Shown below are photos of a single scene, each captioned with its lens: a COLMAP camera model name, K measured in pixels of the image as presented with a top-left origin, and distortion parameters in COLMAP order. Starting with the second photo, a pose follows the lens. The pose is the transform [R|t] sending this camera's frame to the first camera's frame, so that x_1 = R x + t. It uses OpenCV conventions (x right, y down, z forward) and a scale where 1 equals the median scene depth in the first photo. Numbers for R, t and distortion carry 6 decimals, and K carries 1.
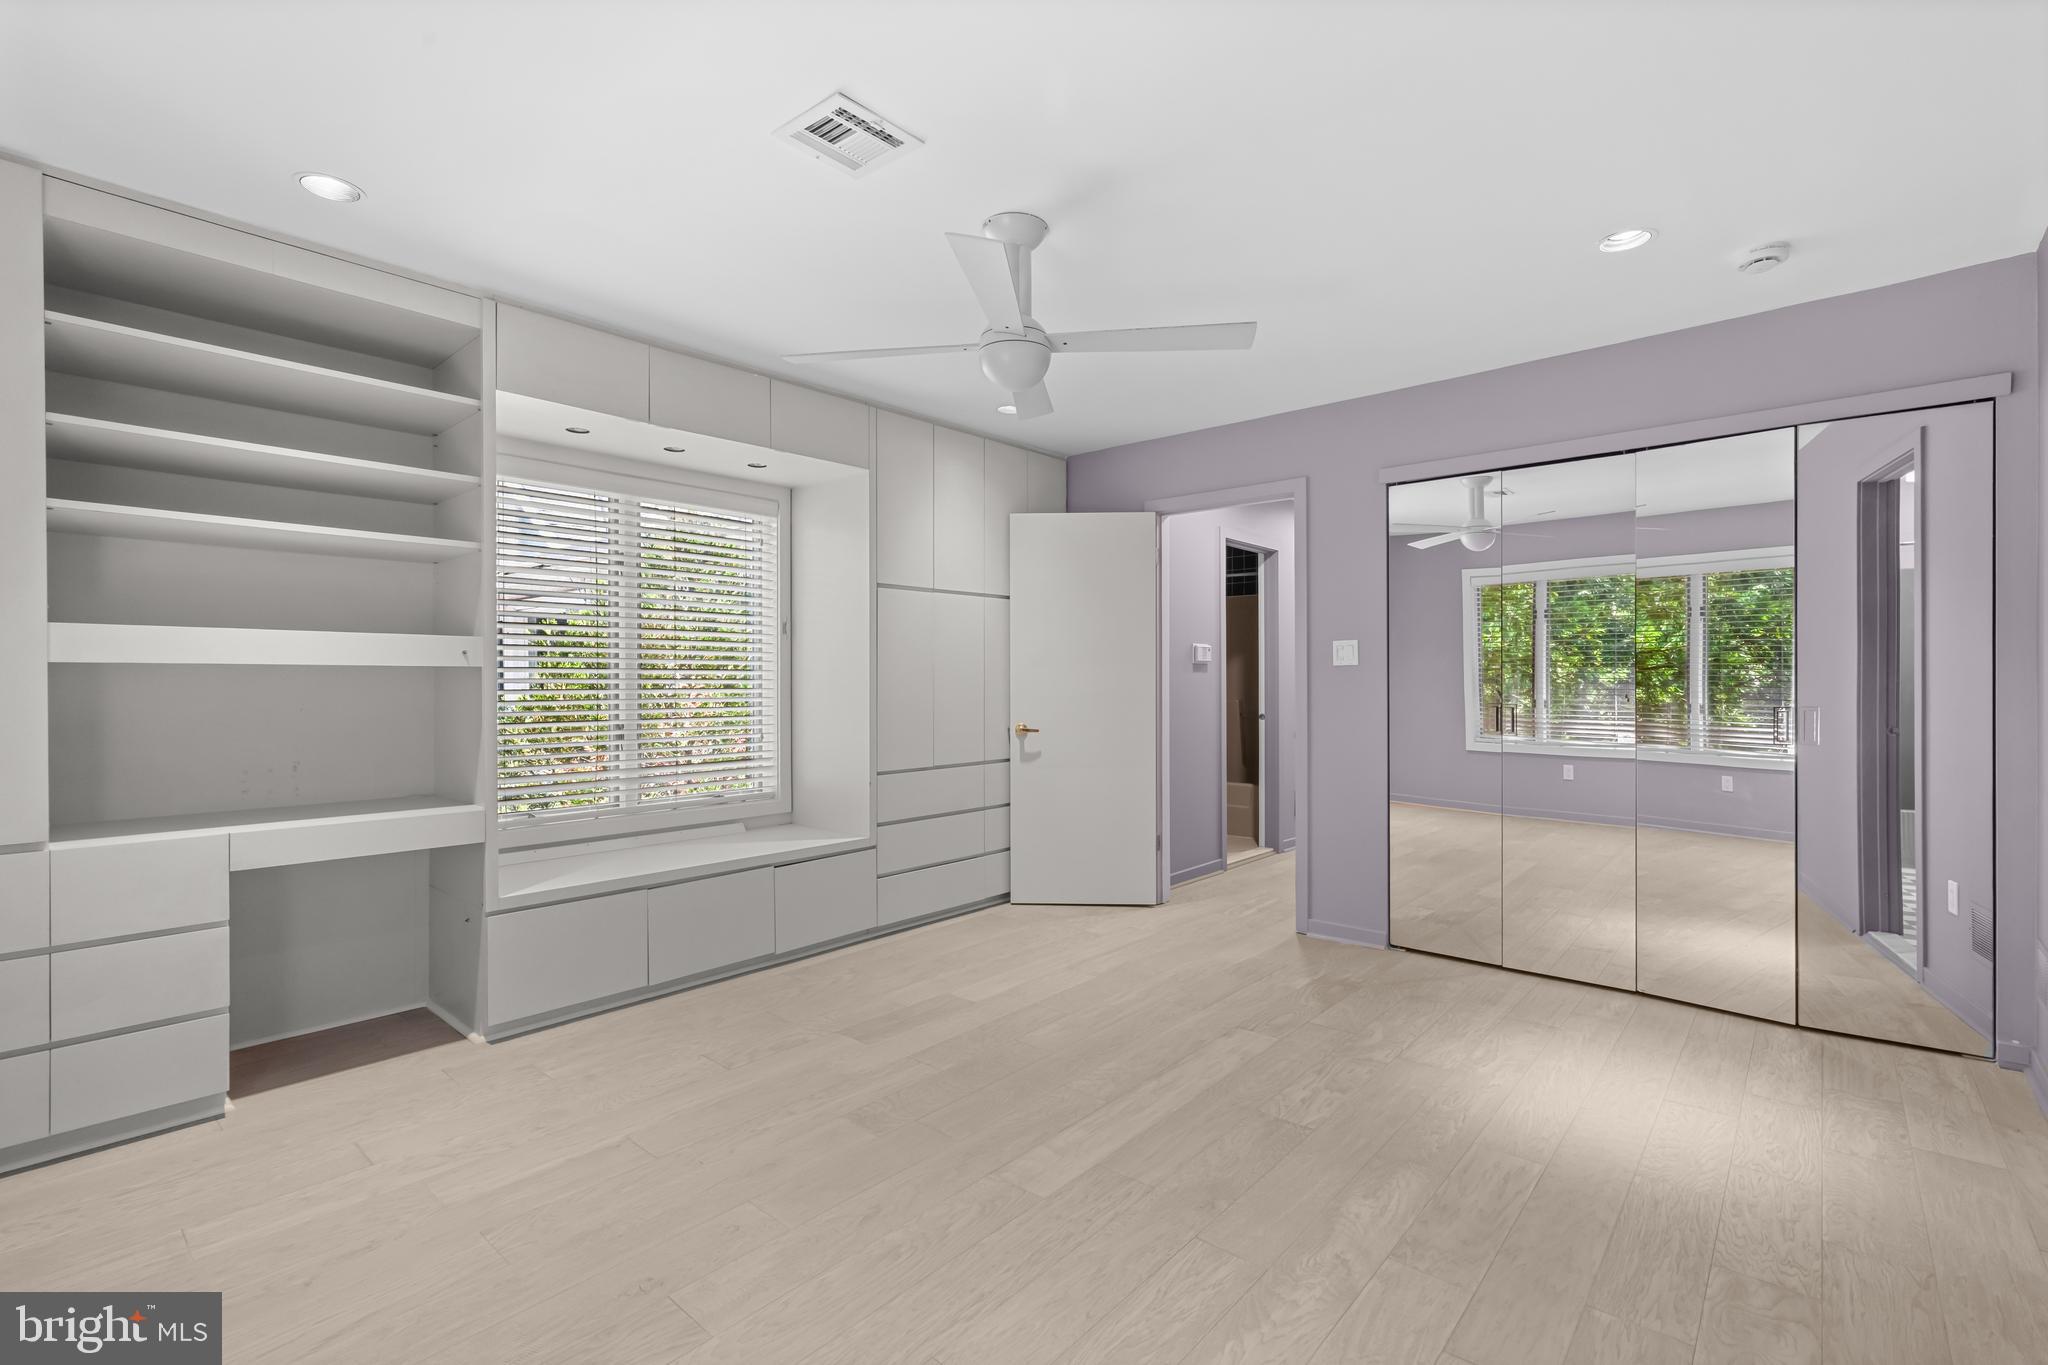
lens RADIAL K [[912.8, 0, 1033.1], [0, 912.8, 685.7], [0, 0, 1]] dist [-0.003700, 0.001037]
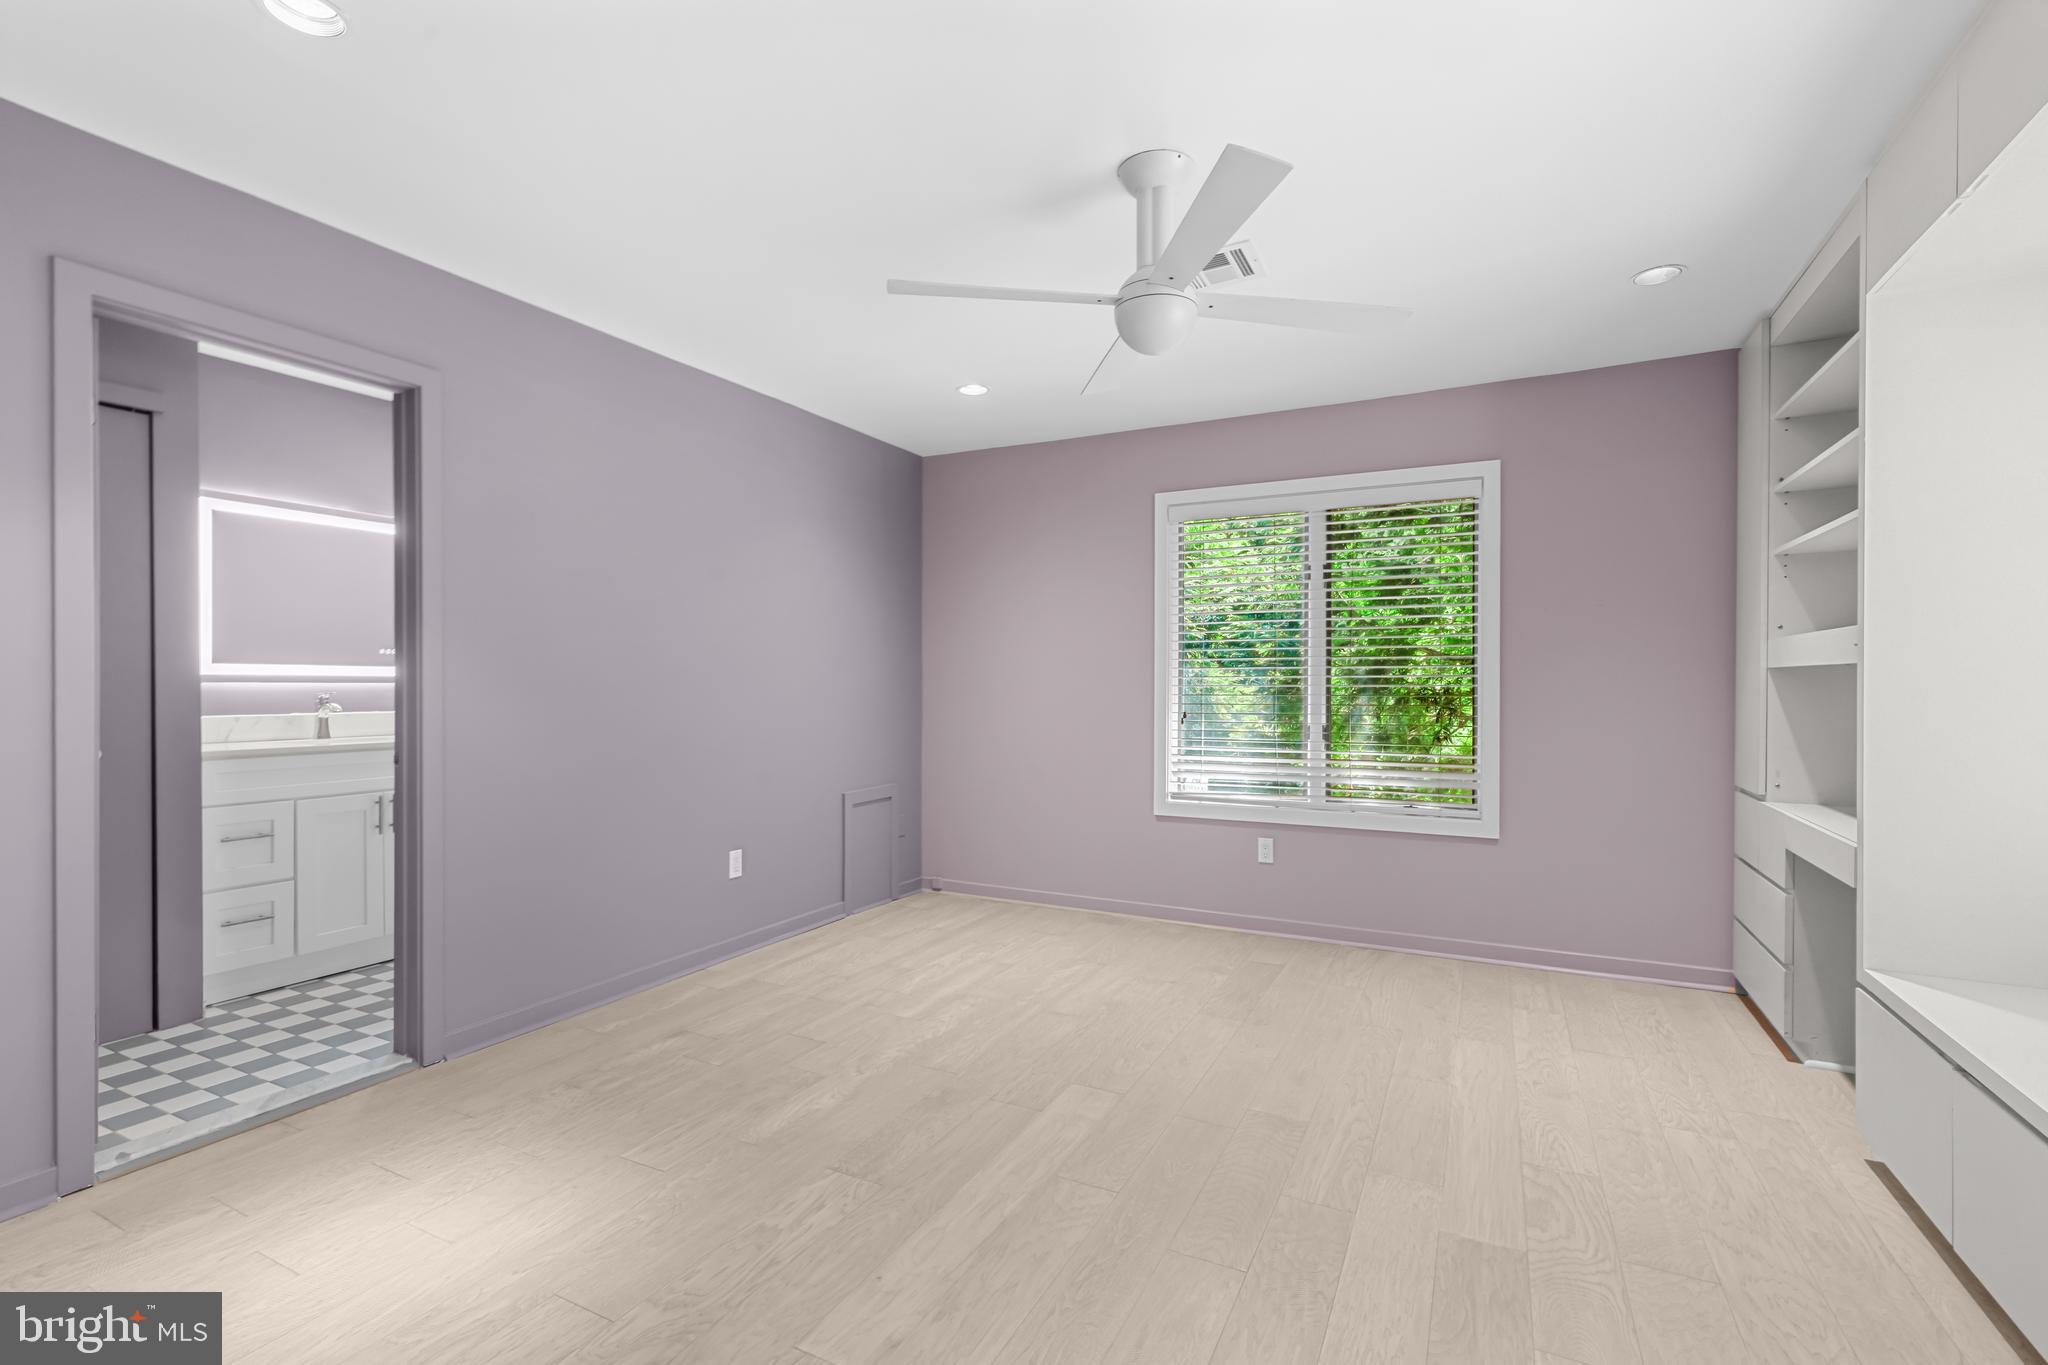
lens RADIAL K [[912.8, 0, 1033.1], [0, 912.8, 685.7], [0, 0, 1]] dist [-0.003700, 0.001037]
pose [[-0.968943, 0.001737, -0.247278, 0.332738], [-0.000544, 0.999958, 0.009153, -0.011731], [0.247283, 0.009004, -0.968901, 1.934251]]
